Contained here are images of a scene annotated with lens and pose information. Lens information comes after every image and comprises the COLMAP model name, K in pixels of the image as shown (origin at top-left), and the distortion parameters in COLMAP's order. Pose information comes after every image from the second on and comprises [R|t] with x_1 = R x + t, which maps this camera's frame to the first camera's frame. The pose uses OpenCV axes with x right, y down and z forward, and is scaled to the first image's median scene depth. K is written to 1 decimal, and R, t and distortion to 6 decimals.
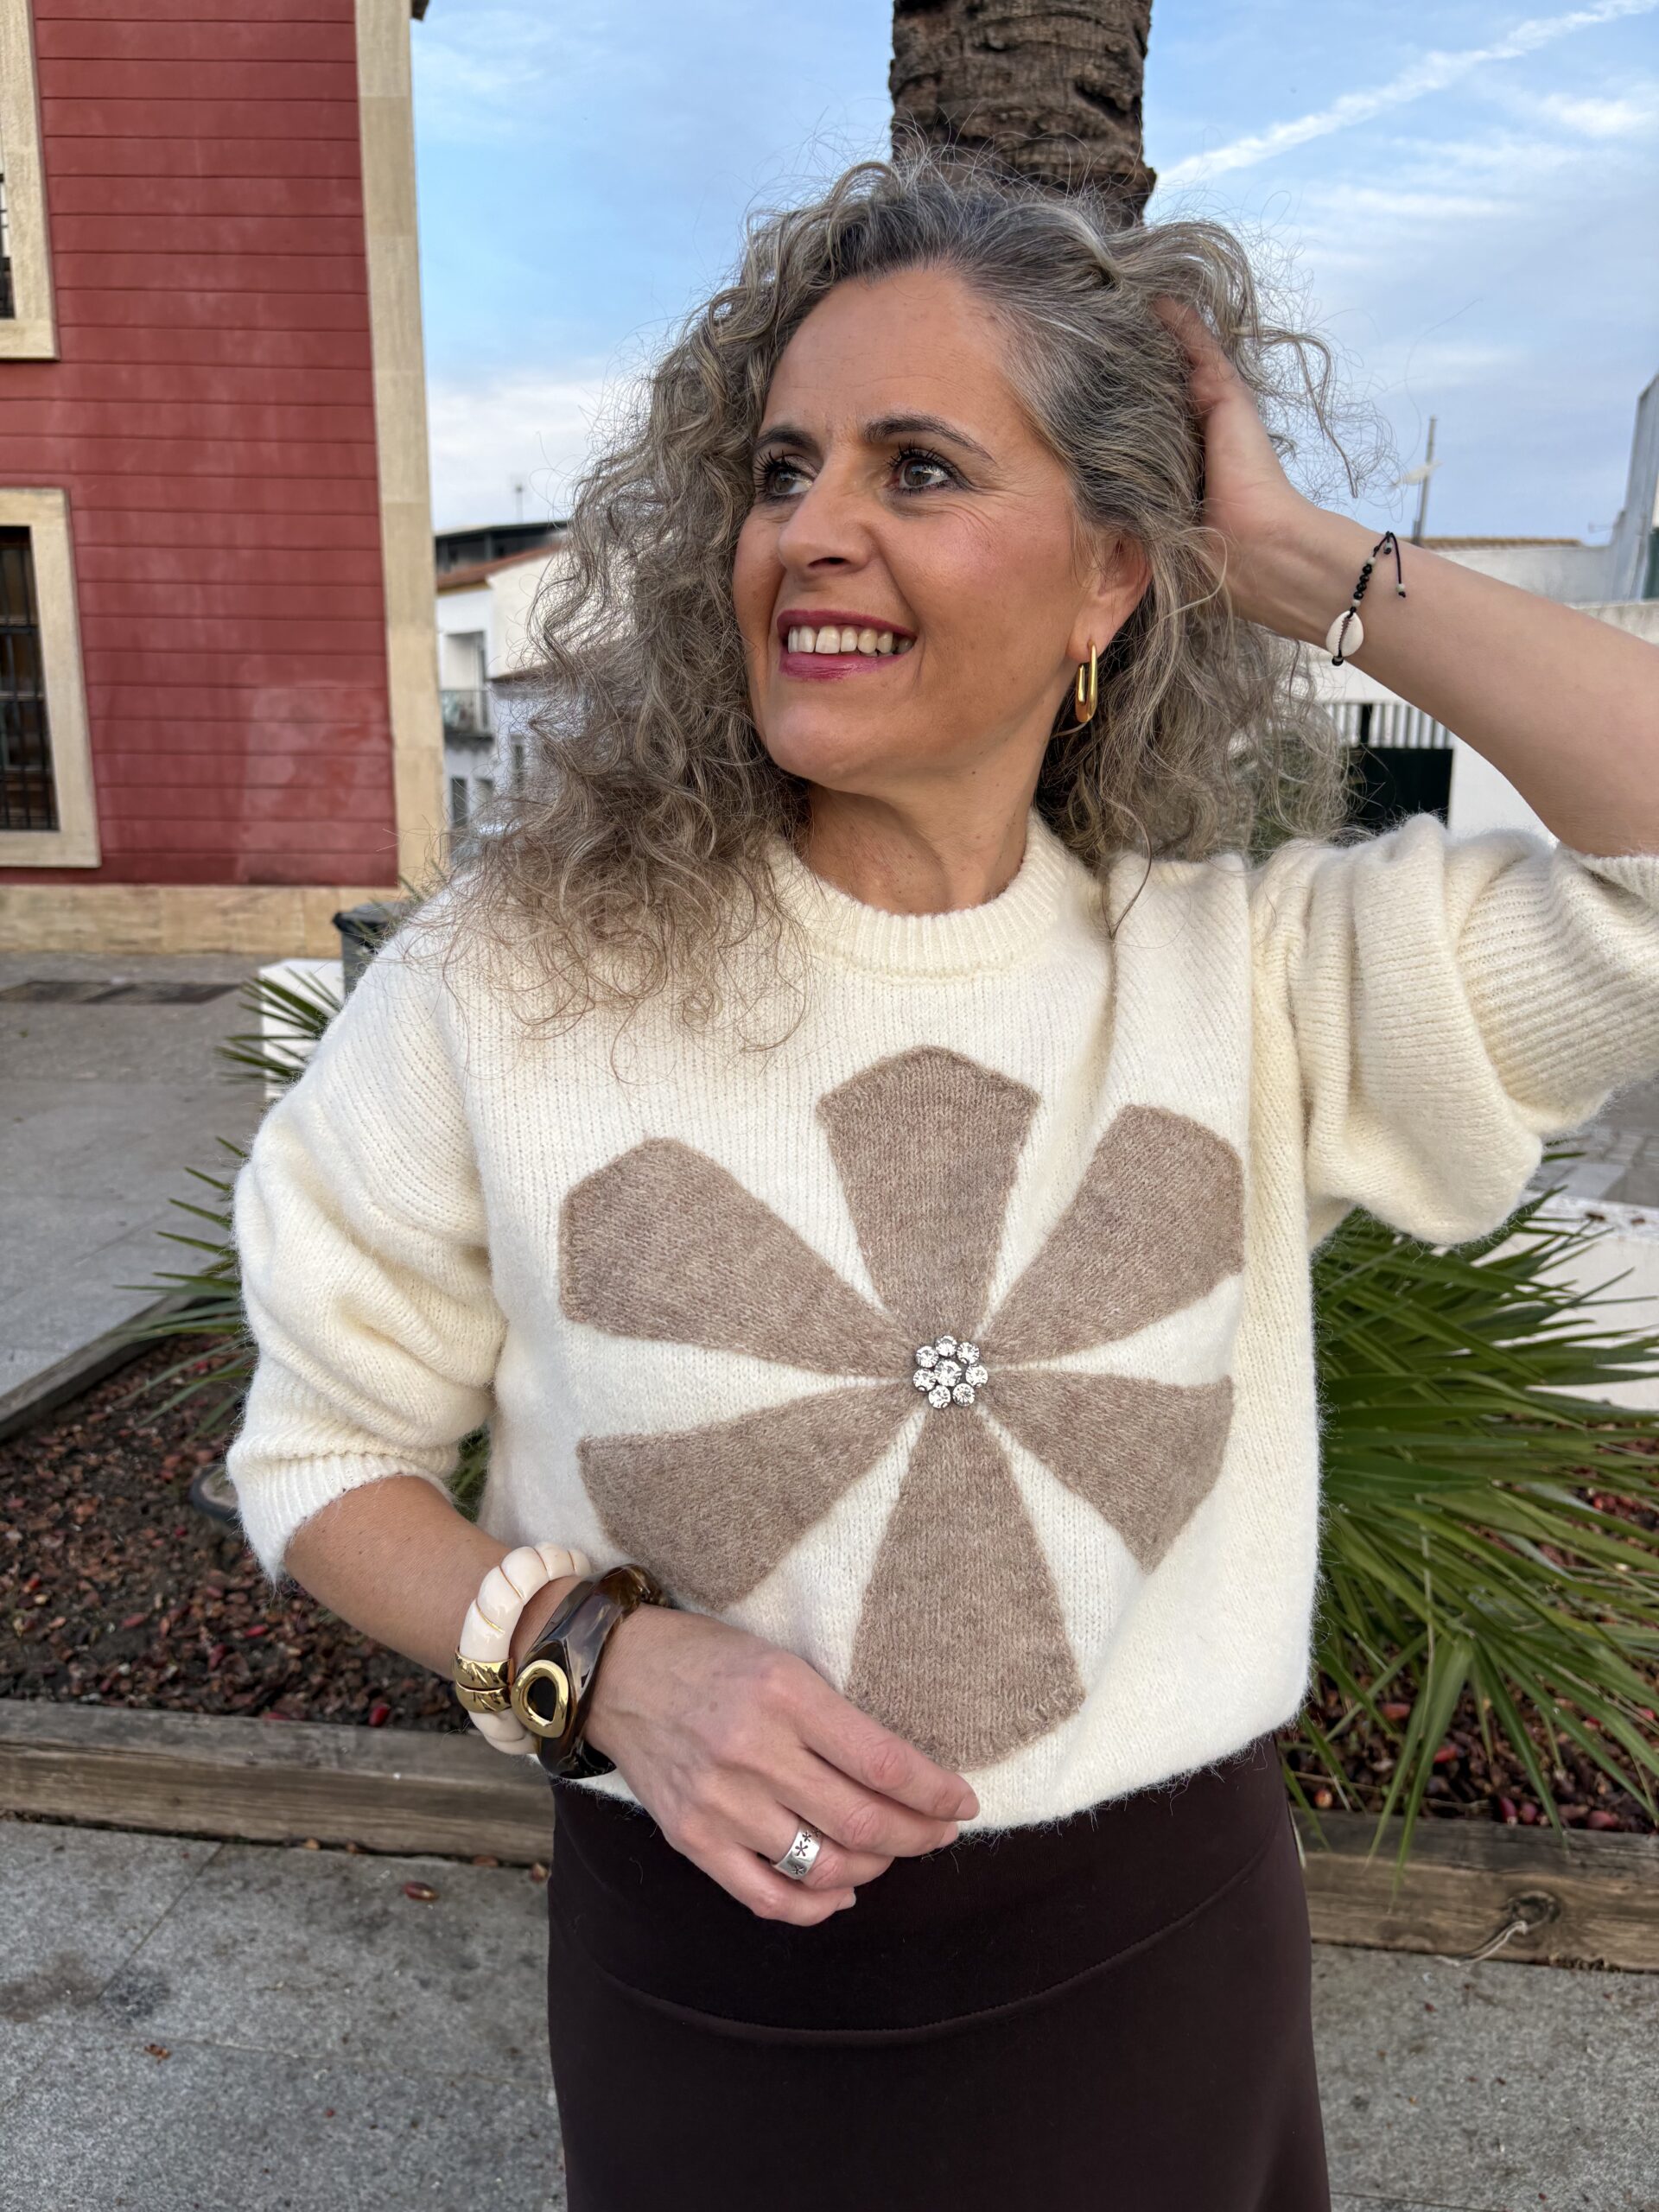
lens RADIAL K [[1561.9, 0, 820.8], [0, 1561.9, 1104.8], [0, 0, 1]] dist [0.034780, -0.040820]
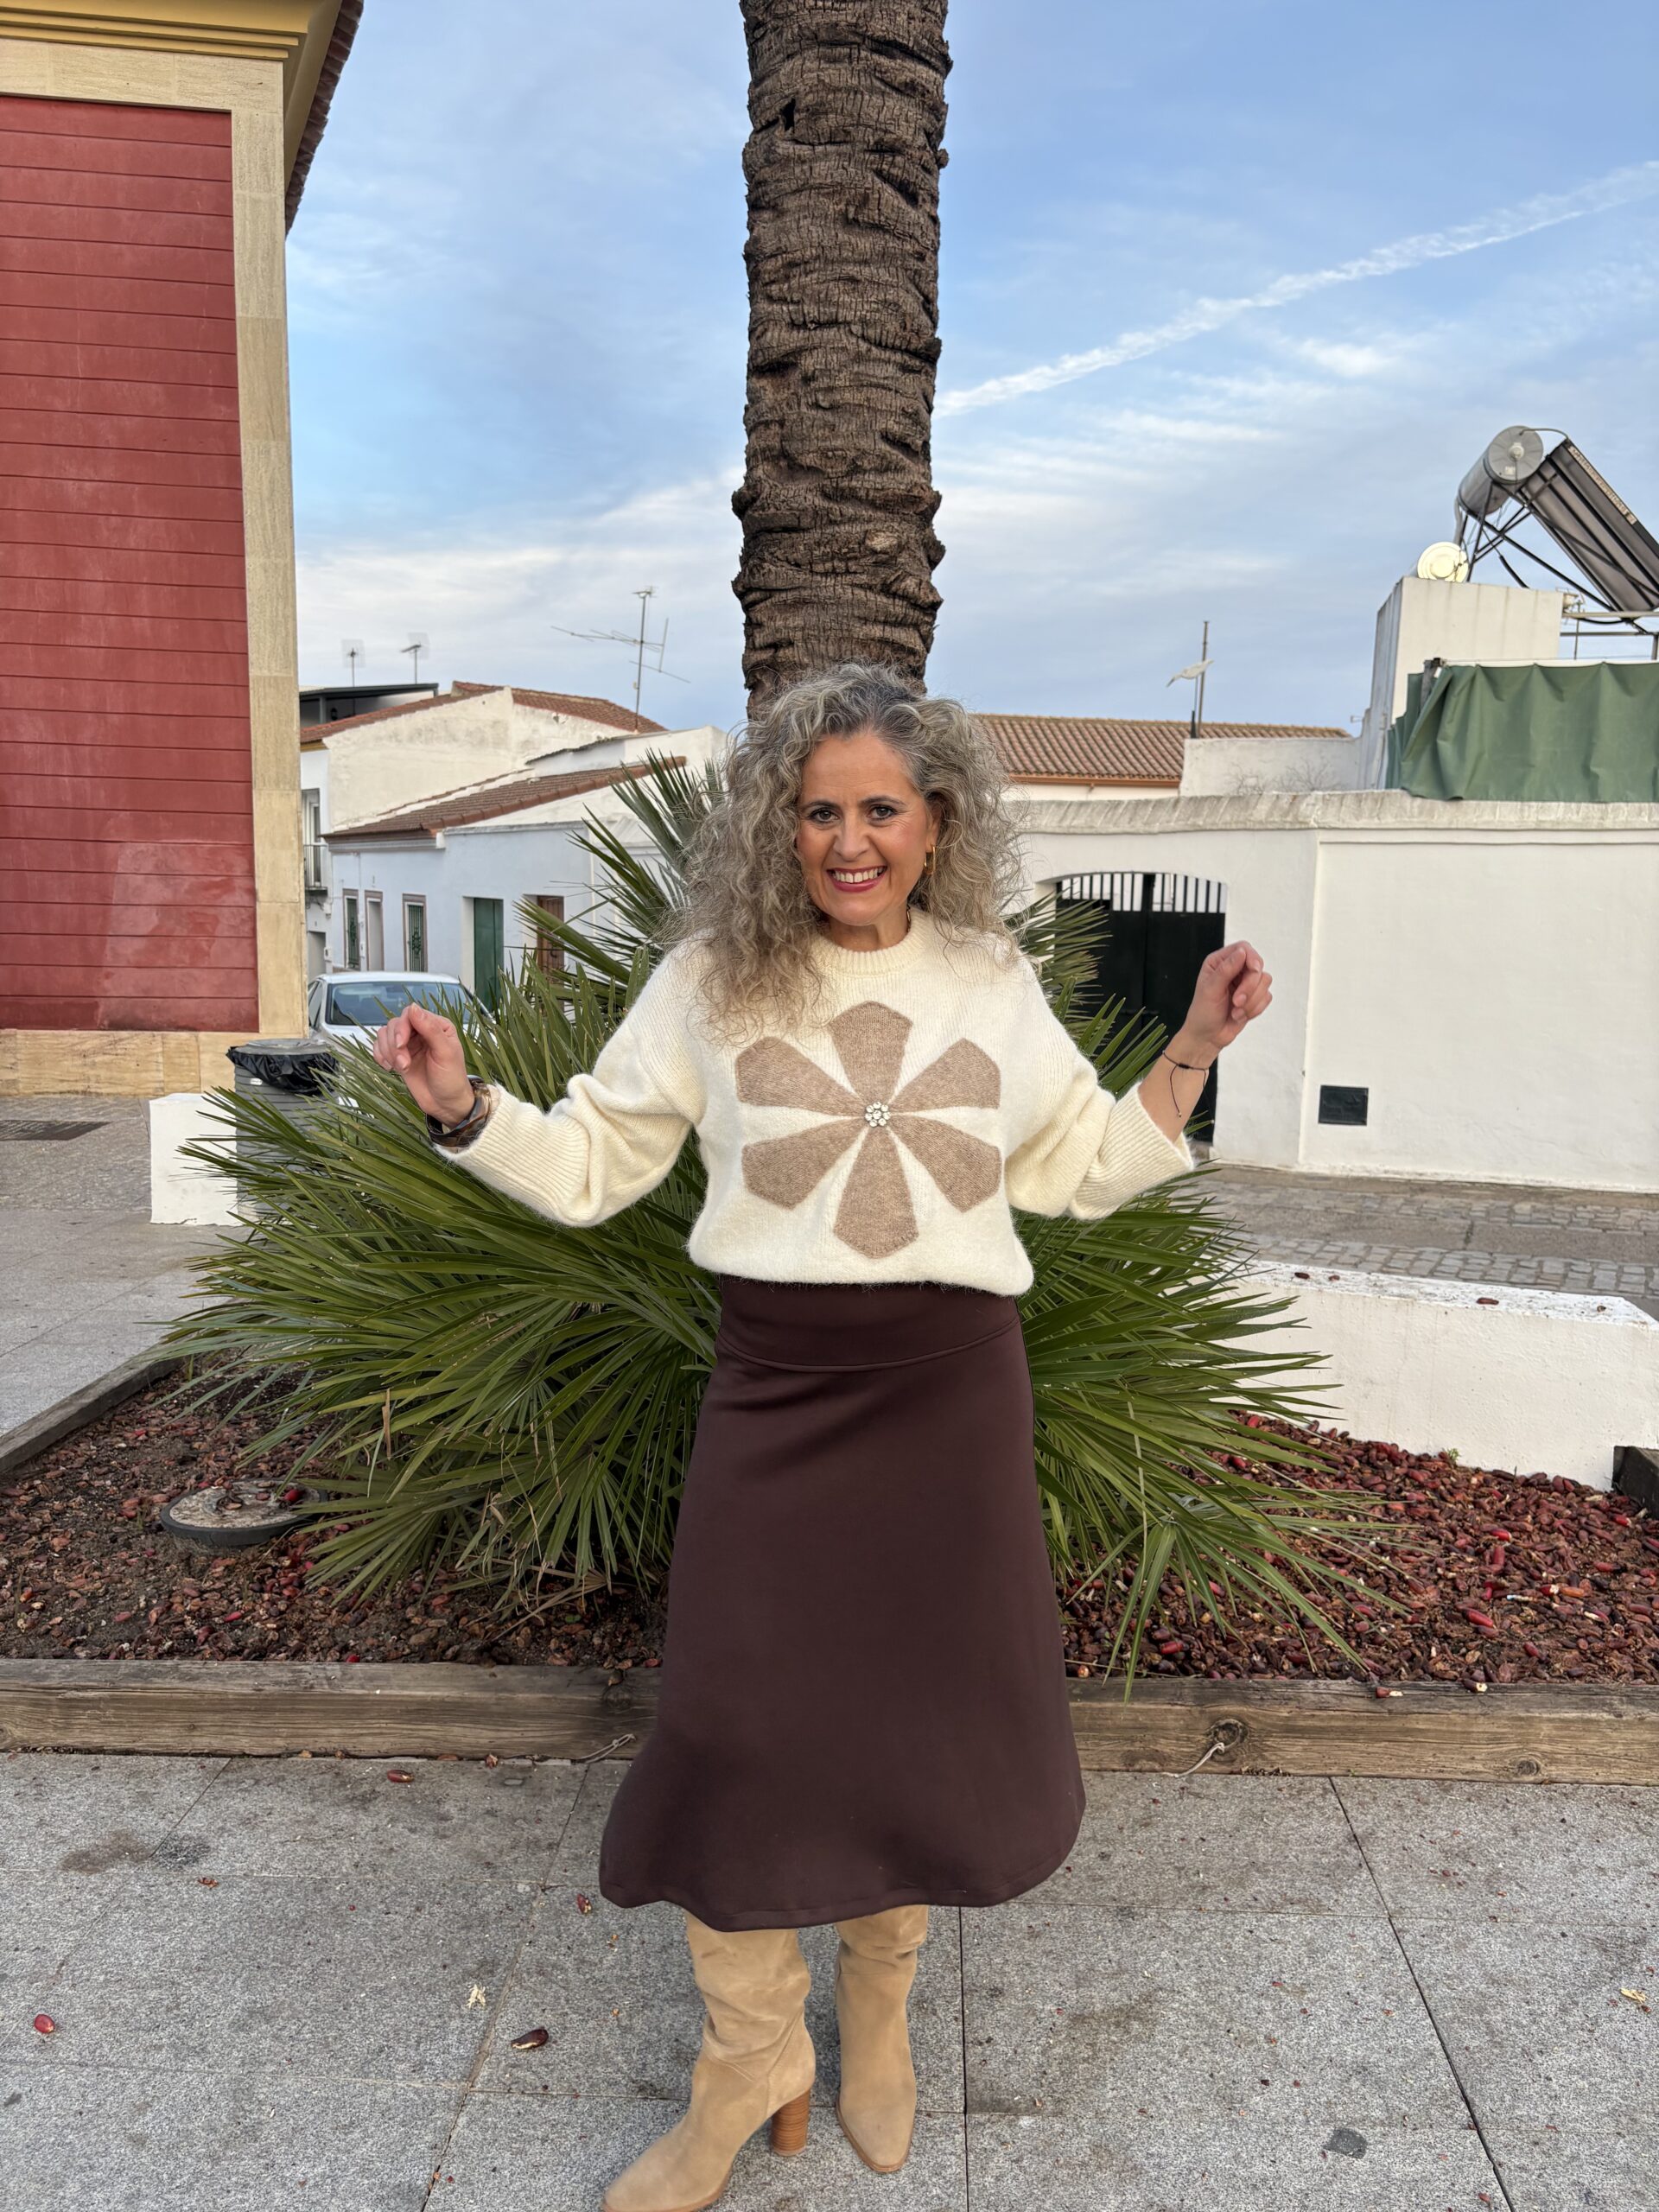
lens RADIAL K [[1561.9, 0, 820.8], [0, 1561.9, 1104.8], [0, 0, 1]] dist [0.034780, -0.040820]
pose [[0.993881, -0.001816, 0.110441, -0.043699], [0.012666, 0.995143, -0.097621, 0.068320], [-0.109727, 0.098422, 0.989077, -0.294609]]
